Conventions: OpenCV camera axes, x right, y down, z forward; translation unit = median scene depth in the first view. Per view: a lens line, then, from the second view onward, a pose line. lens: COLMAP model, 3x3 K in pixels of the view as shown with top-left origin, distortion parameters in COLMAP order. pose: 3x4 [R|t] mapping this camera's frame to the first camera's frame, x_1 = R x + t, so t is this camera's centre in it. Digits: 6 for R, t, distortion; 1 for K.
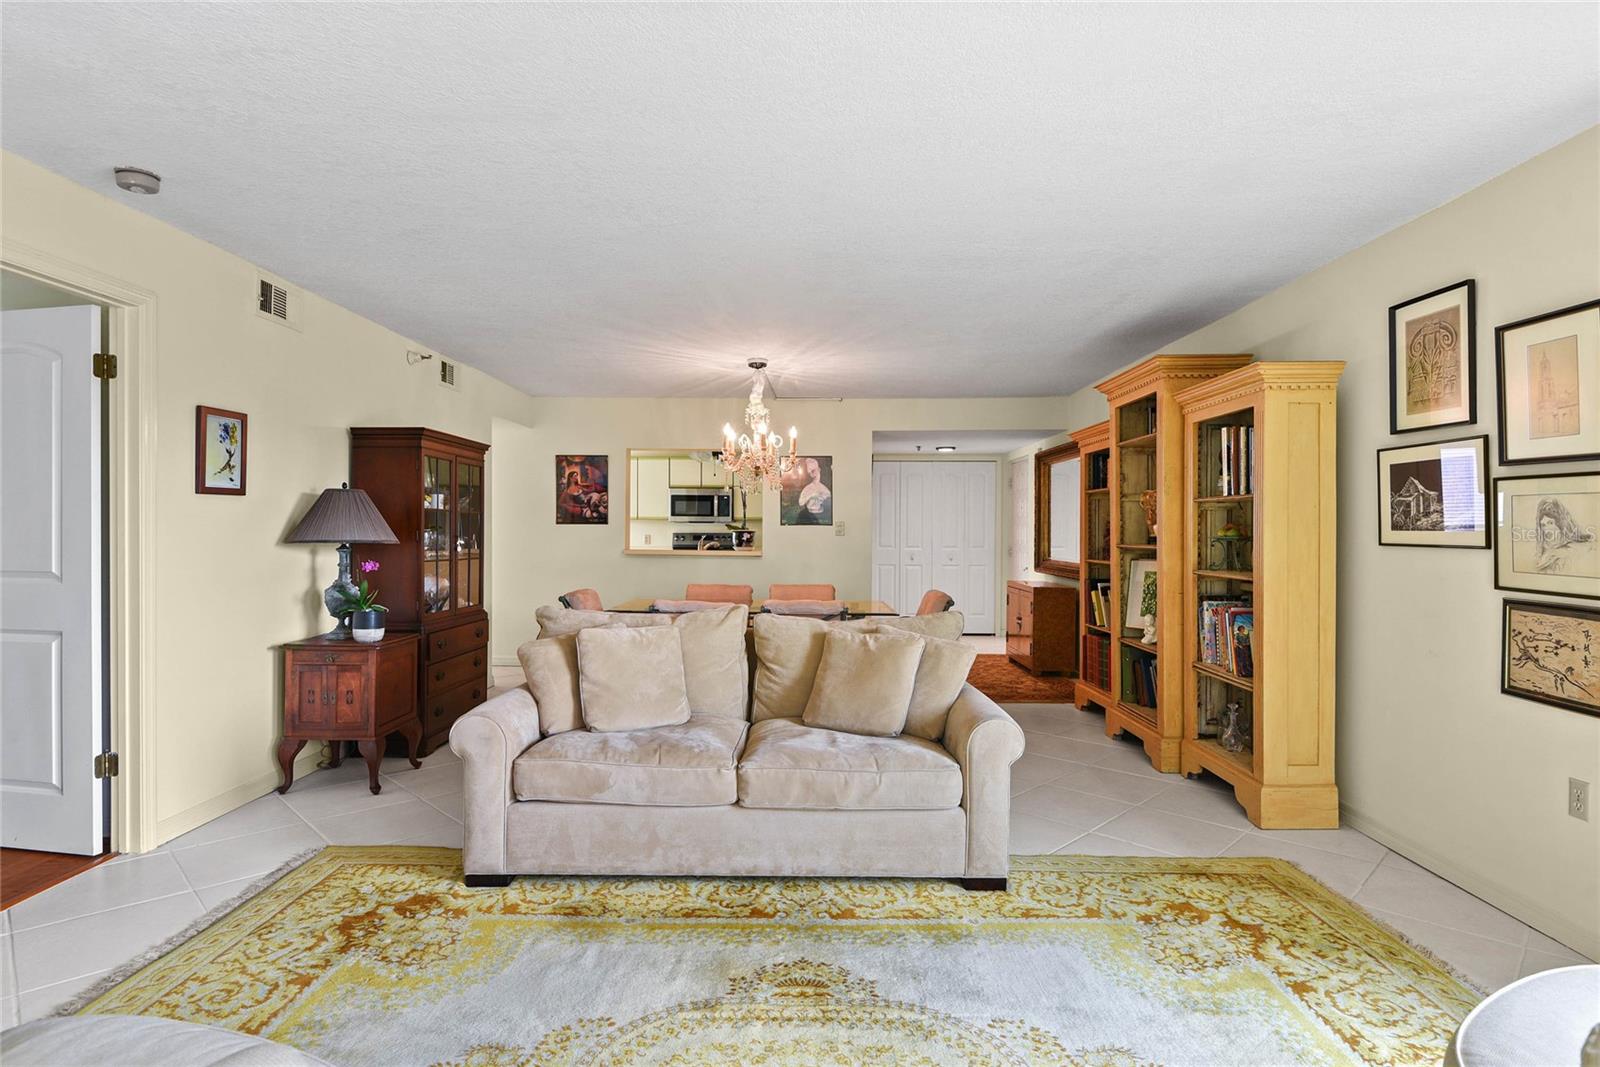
lens RADIAL K [[825.8, 0, 794.3], [0, 825.8, 536.7], [0, 0, 1]] dist [0.014550, -0.008986]
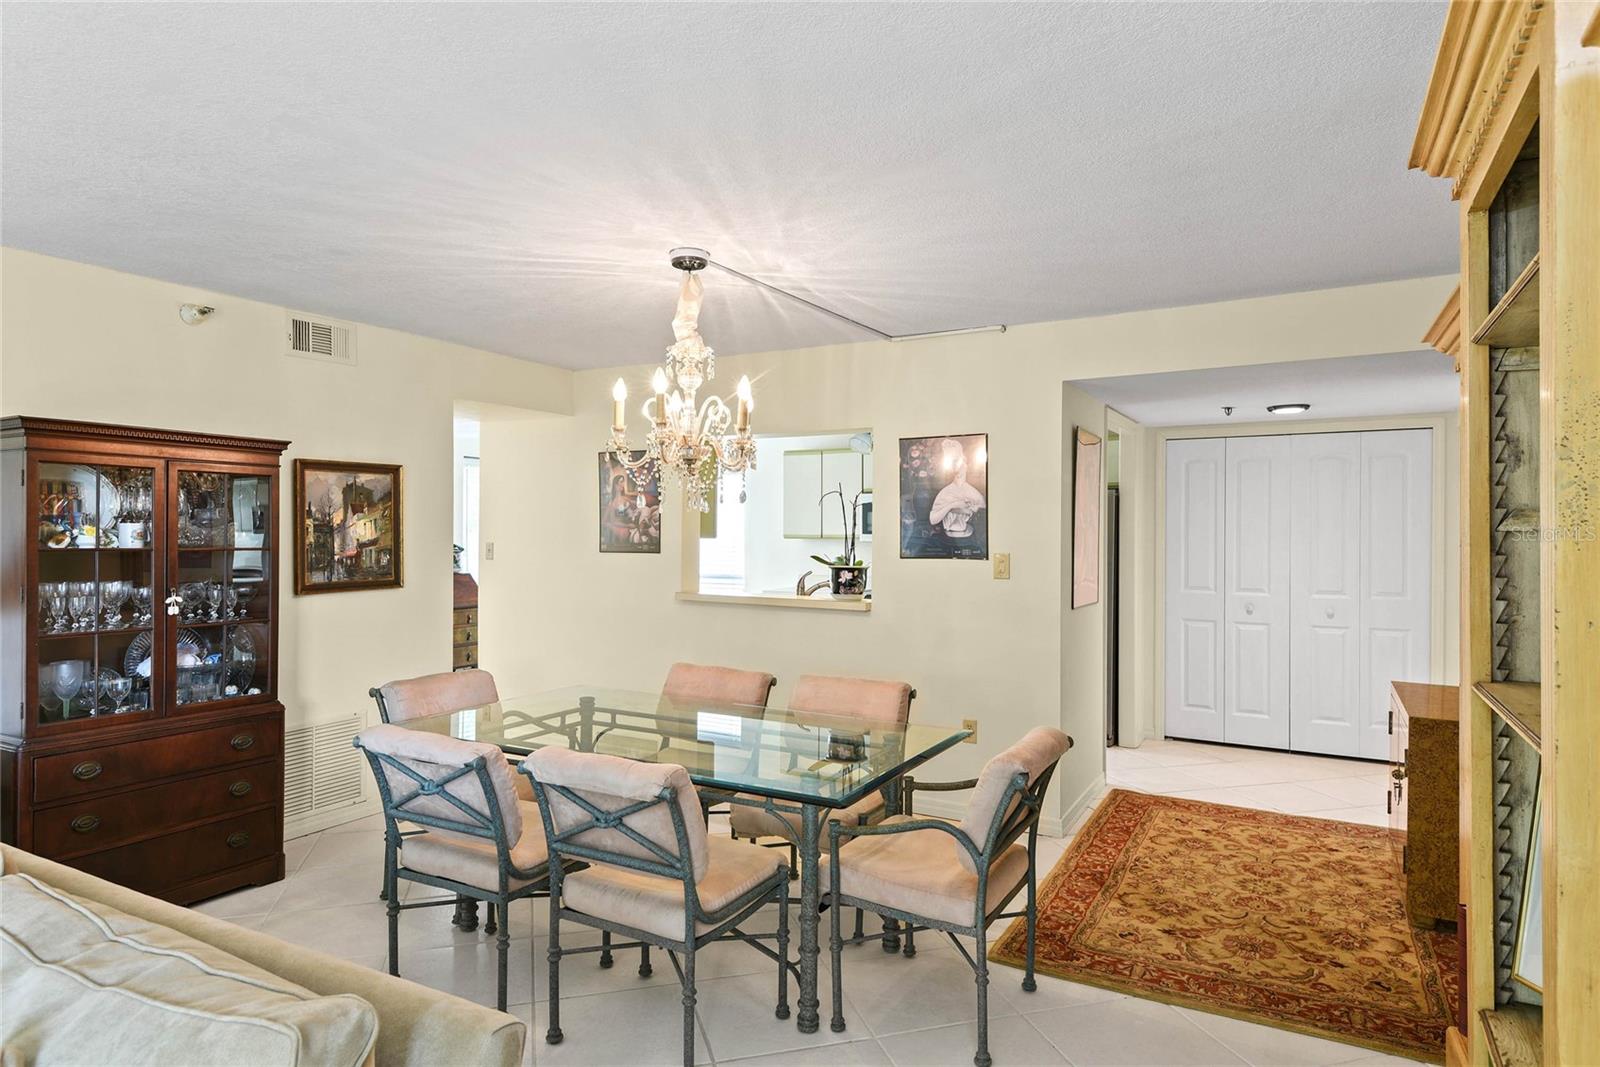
lens RADIAL K [[928.4, 0, 800.1], [0, 928.4, 536.5], [0, 0, 1]] dist [0.035991, -0.005323]
pose [[0.886802, 0.000984, -0.462148, 0.499139], [-0.003774, 0.999980, -0.005113, -0.057900], [0.462134, 0.006279, 0.886788, 0.894445]]
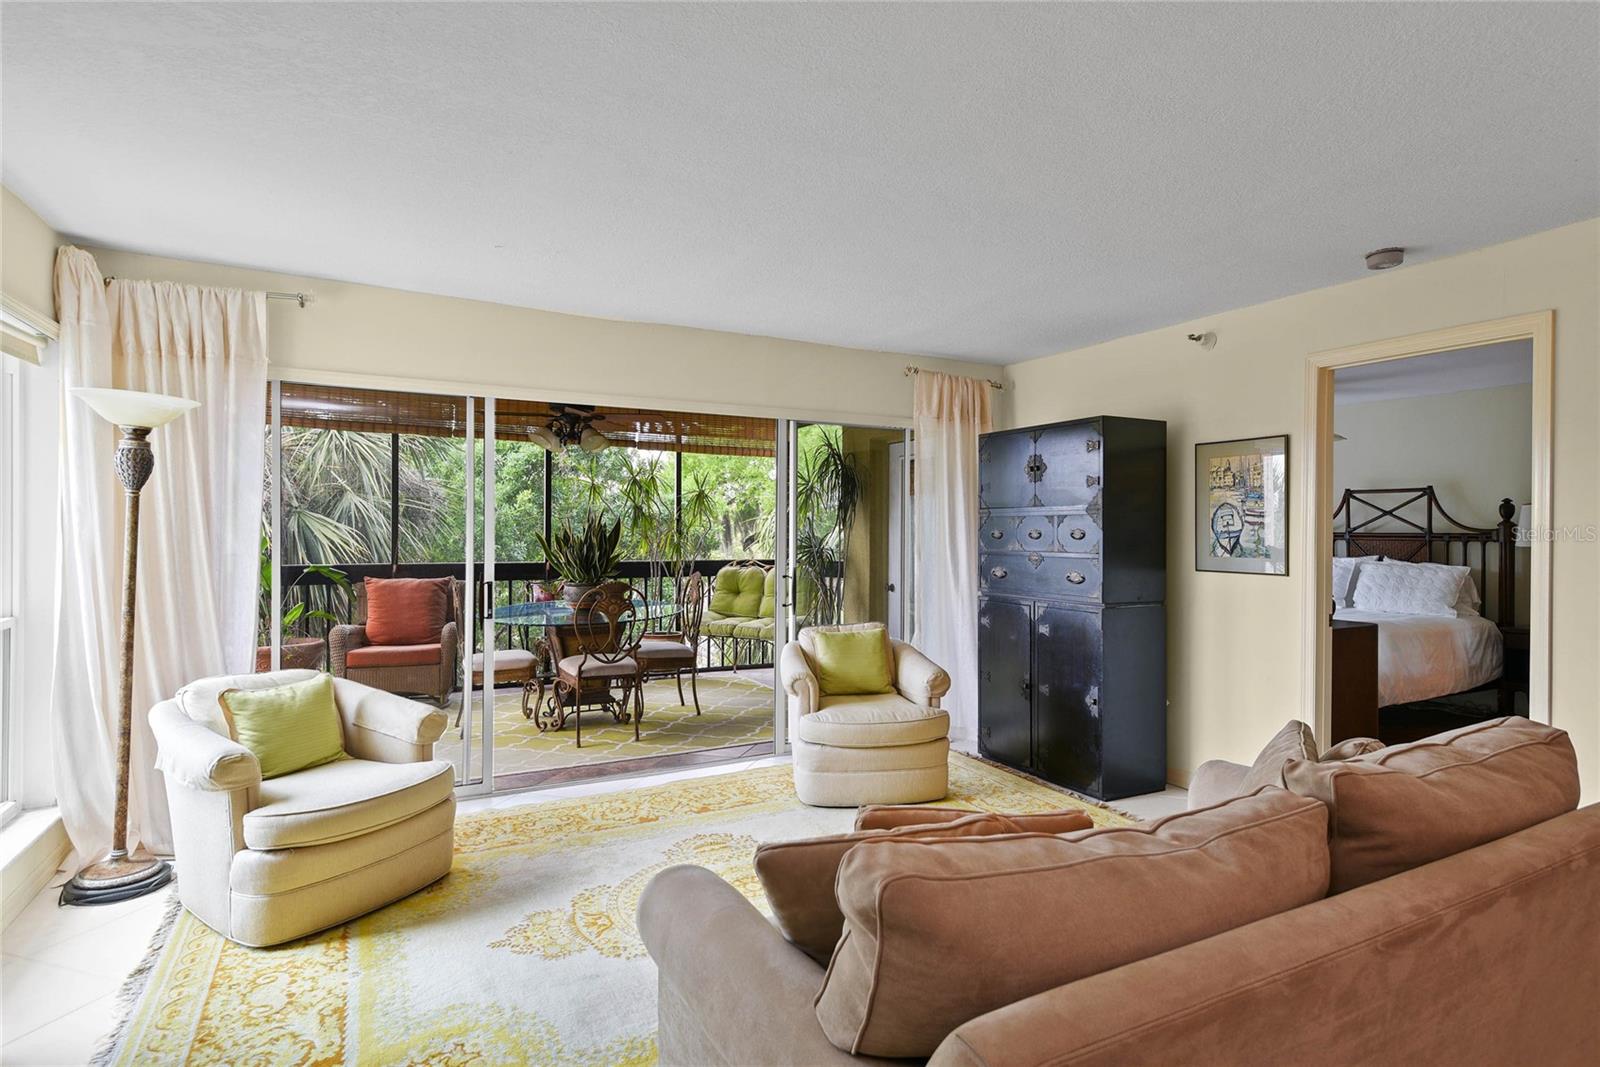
lens RADIAL K [[825.8, 0, 796.3], [0, 825.8, 533.9], [0, 0, 1]] dist [0.014550, -0.008986]
pose [[-0.878141, -0.007396, -0.478344, 0.407733], [-0.014264, 0.999841, 0.010726, -0.036648], [0.478189, 0.016242, -0.878107, 1.378709]]
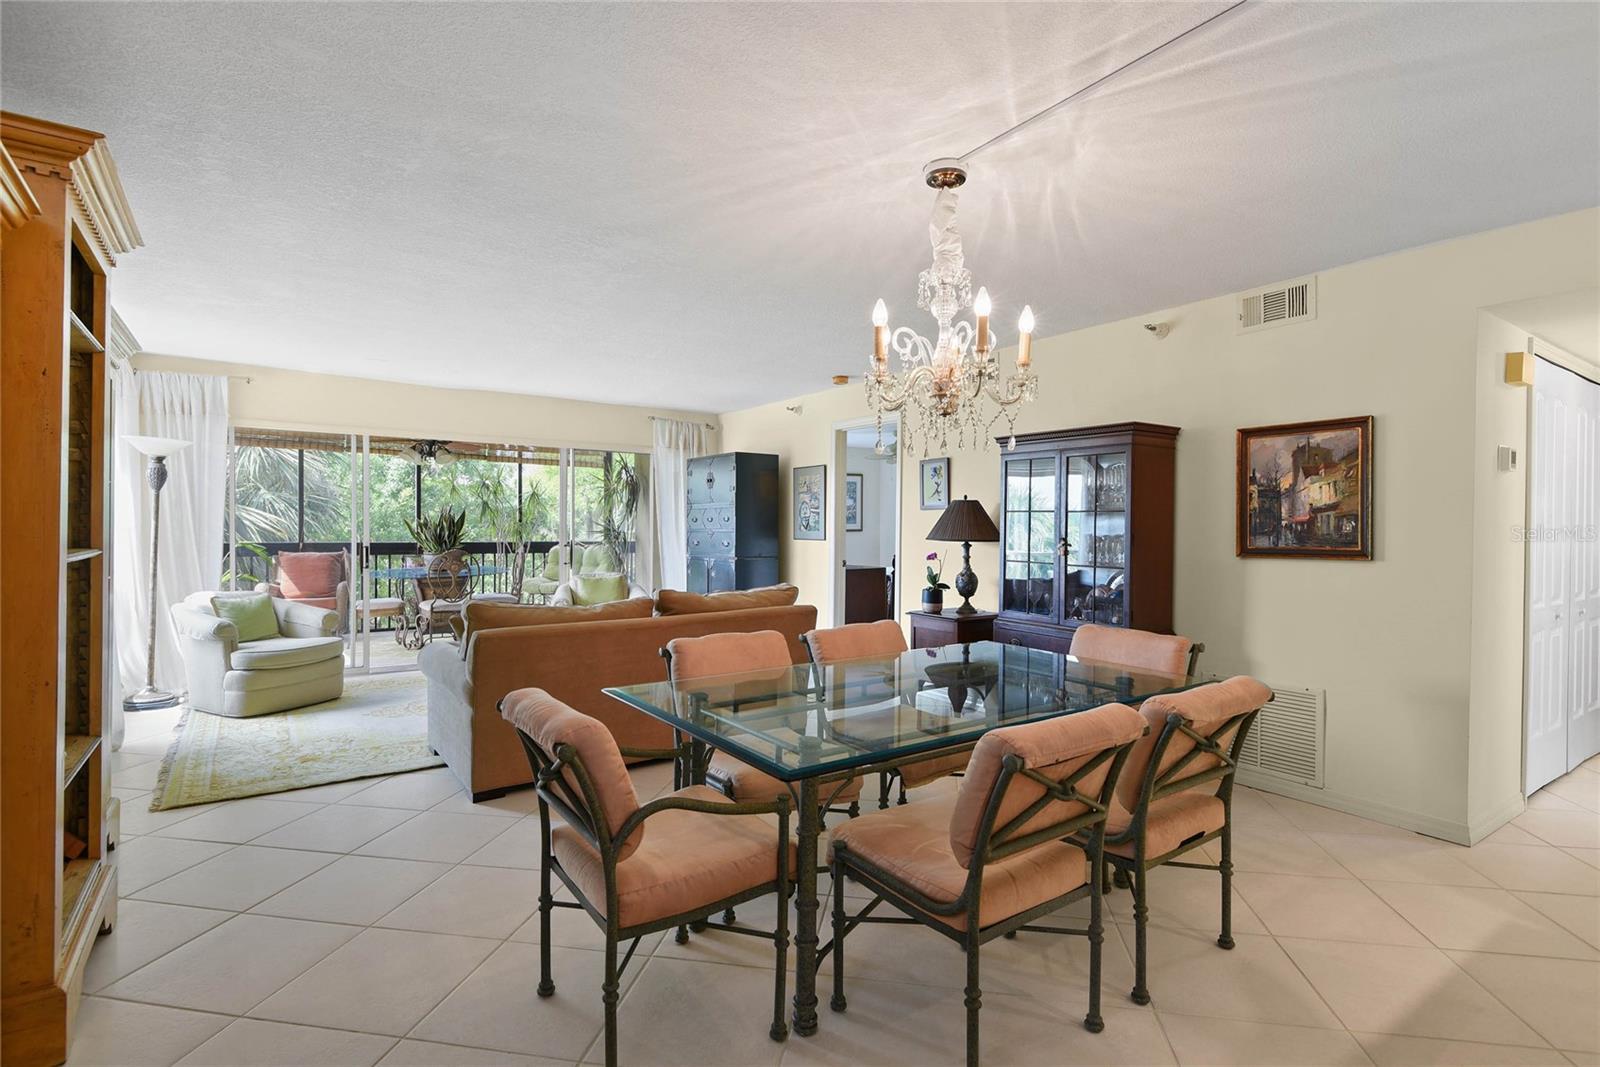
lens RADIAL K [[777.1, 0, 804.5], [0, 777.1, 537.9], [0, 0, 1]] dist [0.000552, -0.004724]
pose [[-0.805704, -0.003105, -0.592310, 0.485849], [-0.016854, 0.999702, 0.017685, -0.018042], [0.592078, 0.024232, -0.805516, 2.279288]]
